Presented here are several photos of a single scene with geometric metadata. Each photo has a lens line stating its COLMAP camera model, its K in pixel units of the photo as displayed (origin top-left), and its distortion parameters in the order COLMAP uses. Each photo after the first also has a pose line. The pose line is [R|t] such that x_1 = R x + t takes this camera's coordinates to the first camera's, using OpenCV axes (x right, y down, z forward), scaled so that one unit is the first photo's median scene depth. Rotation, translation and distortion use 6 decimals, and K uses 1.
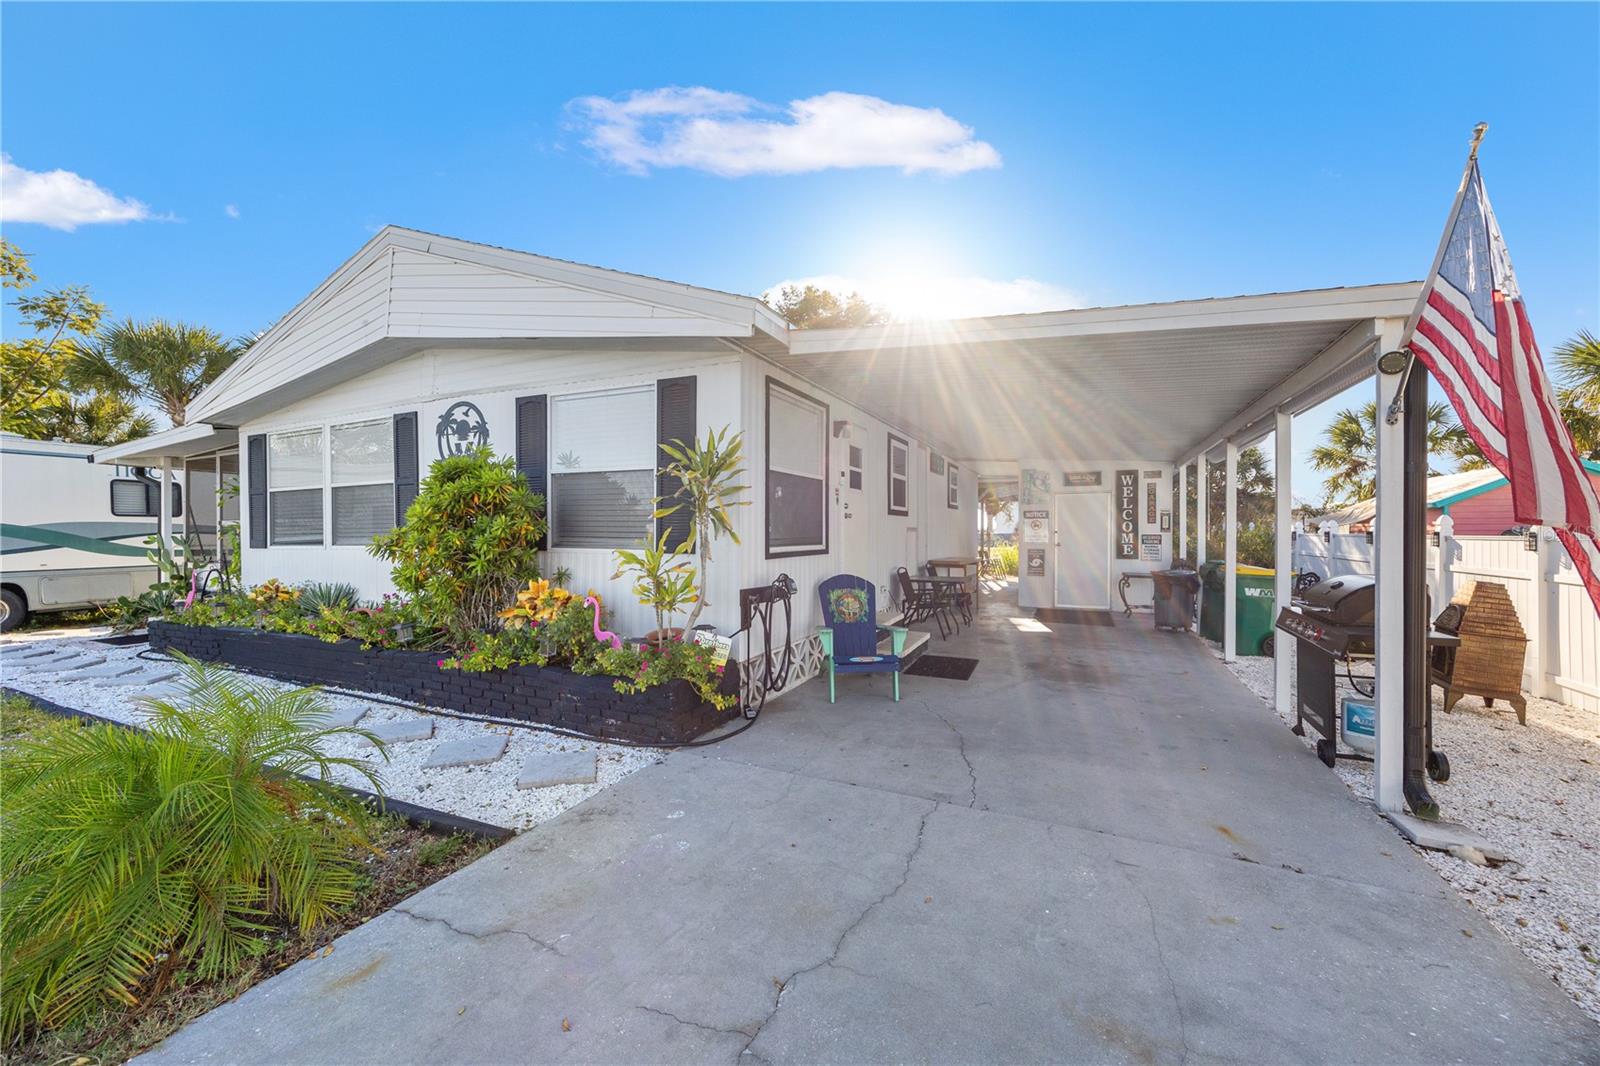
lens RADIAL K [[619.2, 0, 802.9], [0, 619.2, 531.6], [0, 0, 1]] dist [-0.002719, 0.000336]
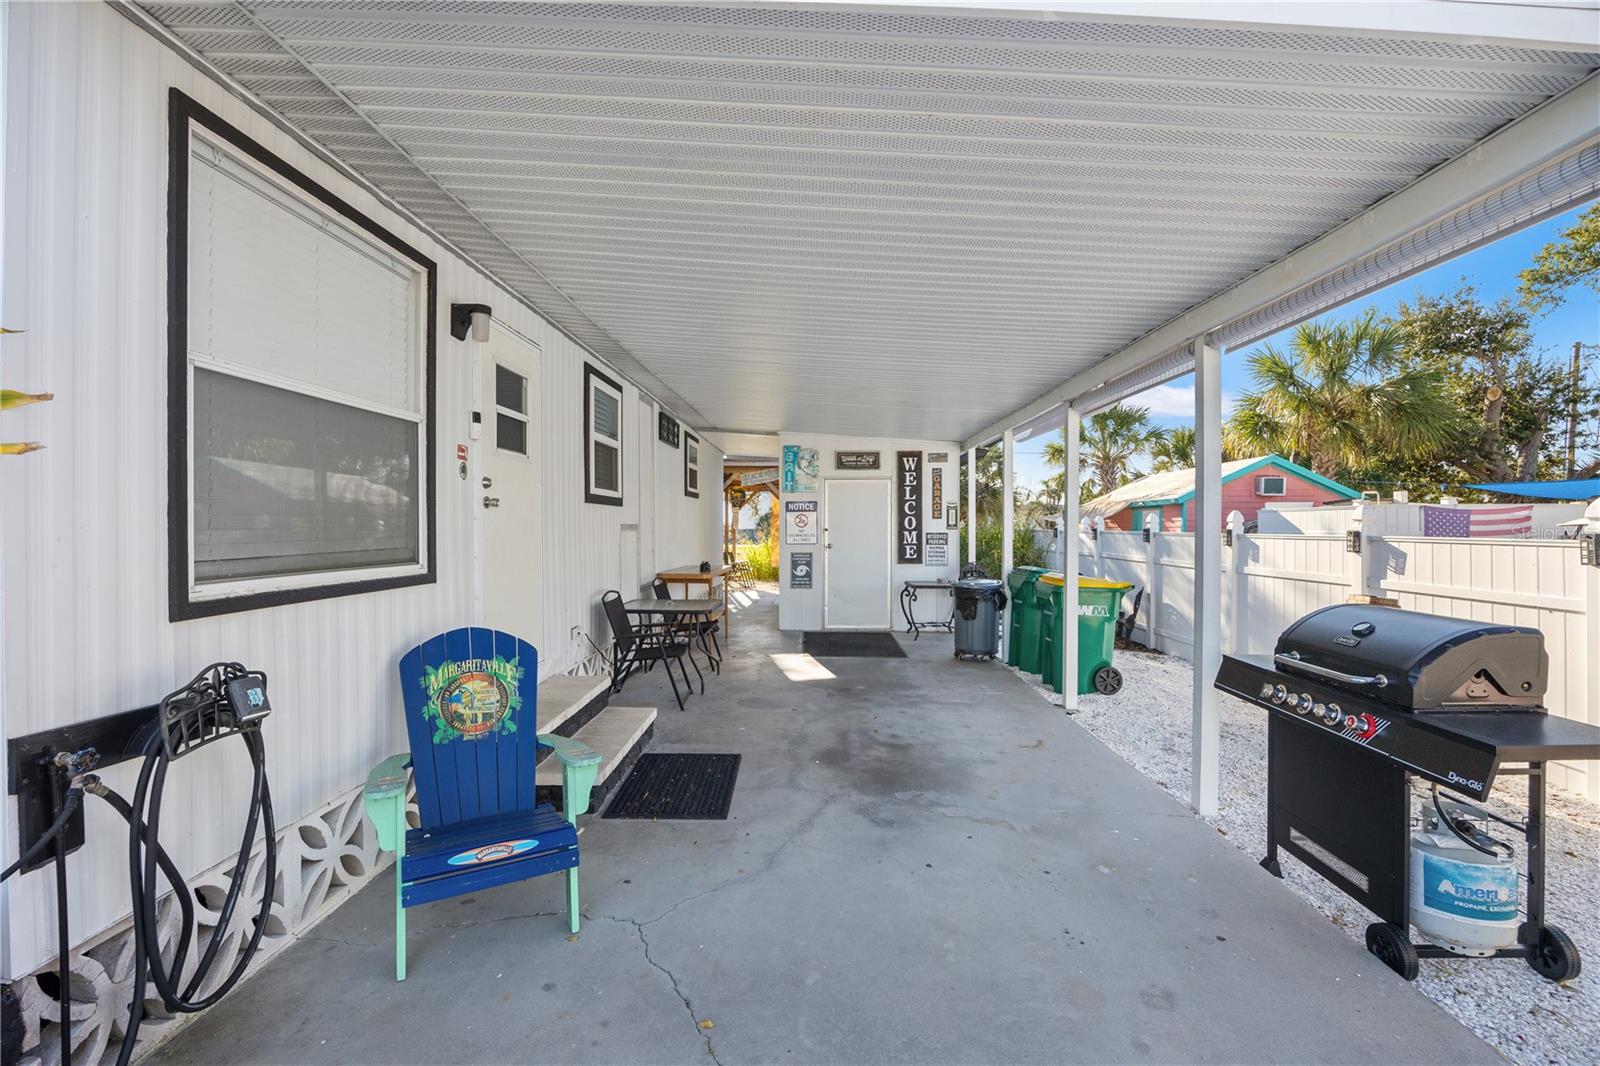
lens RADIAL K [[691.2, 0, 804.8], [0, 691.2, 536.5], [0, 0, 1]] dist [-0.016027, 0.000262]
pose [[0.919569, -0.007182, 0.392862, 0.082808], [0.001725, 0.999897, 0.014240, -0.005226], [-0.392924, -0.012417, 0.919487, 0.366619]]
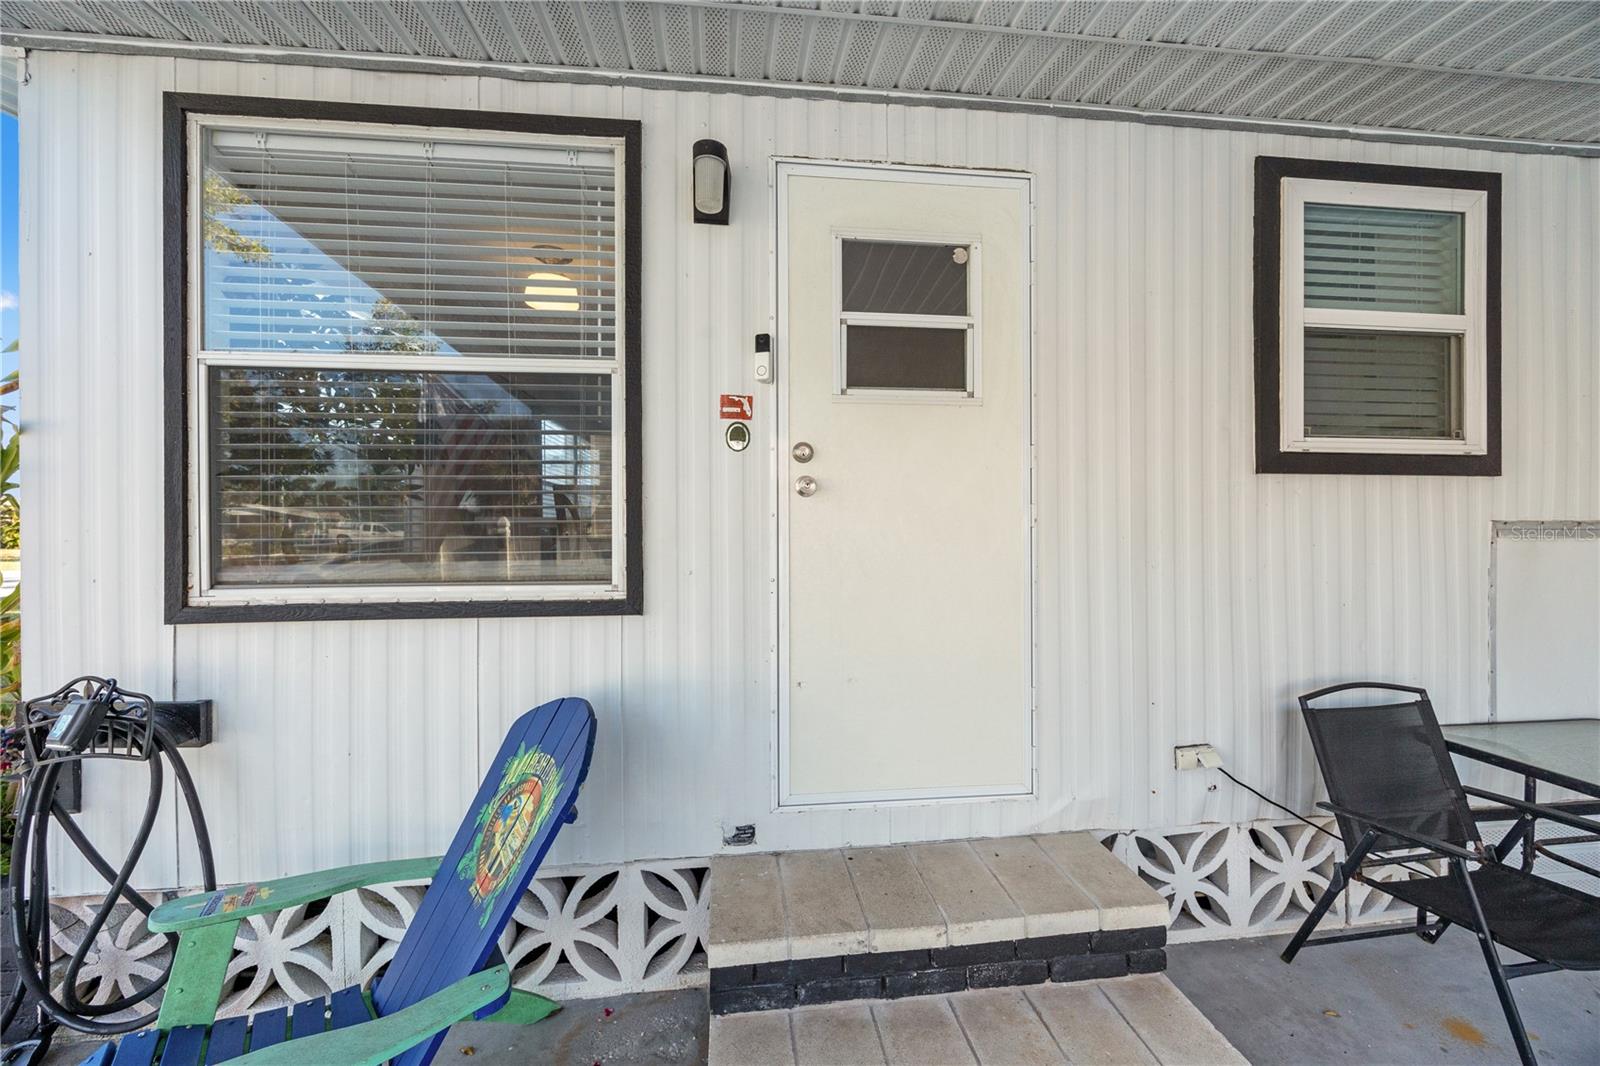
lens RADIAL K [[587.8, 0, 799.5], [0, 587.8, 526.1], [0, 0, 1]] dist [-0.003206, -0.000603]
pose [[0.513888, 0.001179, -0.857857, 0.289865], [0.003006, 0.999990, 0.003175, -0.007236], [0.857852, -0.004210, 0.513879, 0.813492]]
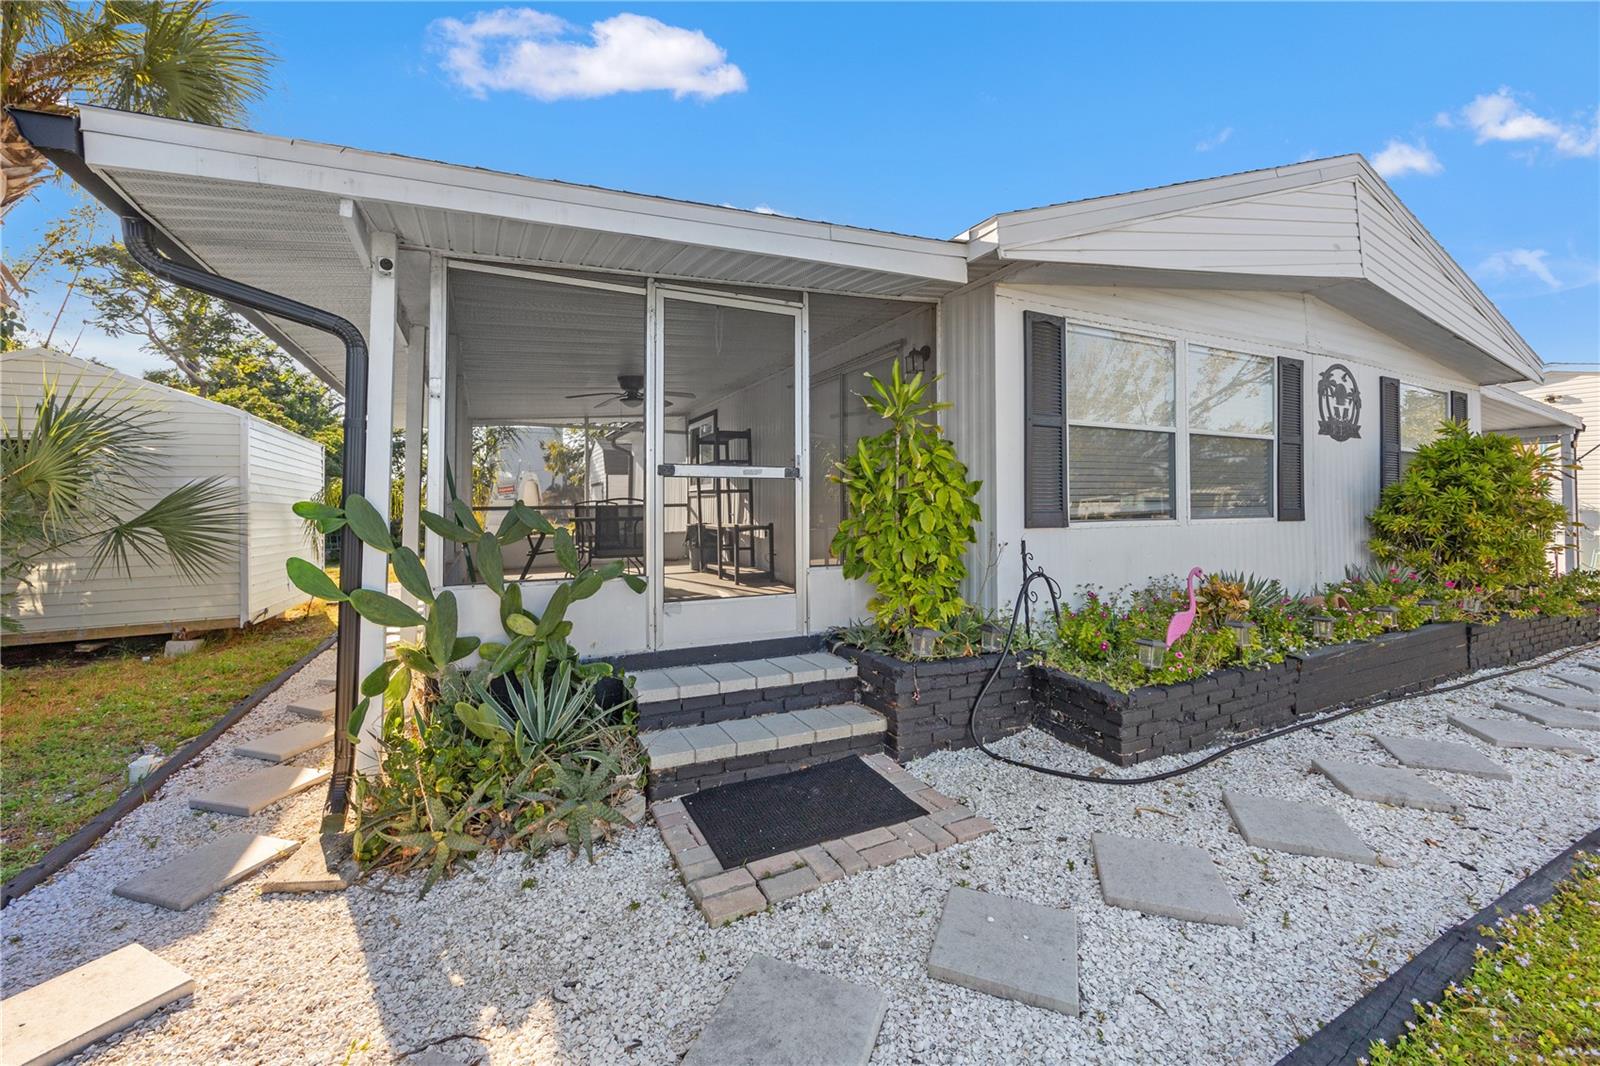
lens RADIAL K [[619.2, 0, 804.5], [0, 619.2, 493.0], [0, 0, 1]] dist [-0.002719, 0.000336]
pose [[0.623119, 0.022860, 0.781793, -1.533142], [-0.003689, 0.999648, -0.026290, 0.013111], [-0.782119, 0.013498, 0.622983, 0.896577]]
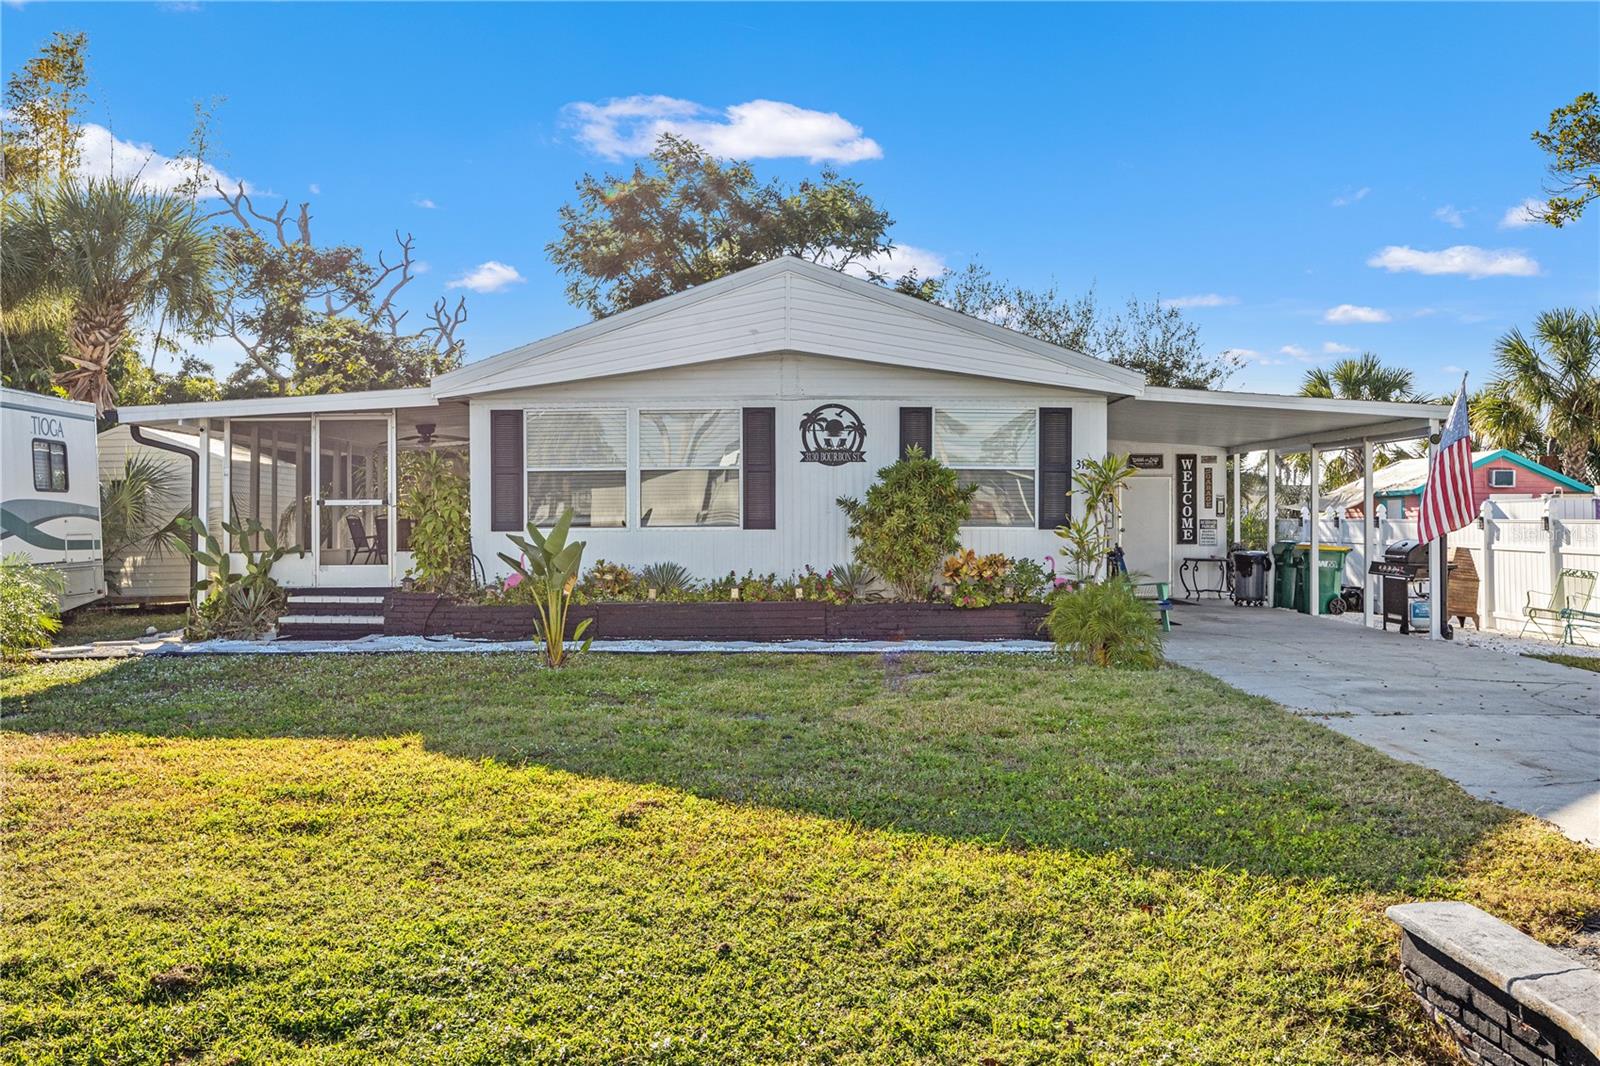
lens RADIAL K [[1426.6, 0, 808.1], [0, 1426.6, 502.1], [0, 0, 1]] dist [-0.003889, -0.004076]
pose [[0.909863, 0.006564, 0.414857, -1.465864], [-0.001498, 0.999920, -0.012534, 0.009899], [-0.414906, 0.010783, 0.909800, -1.238079]]
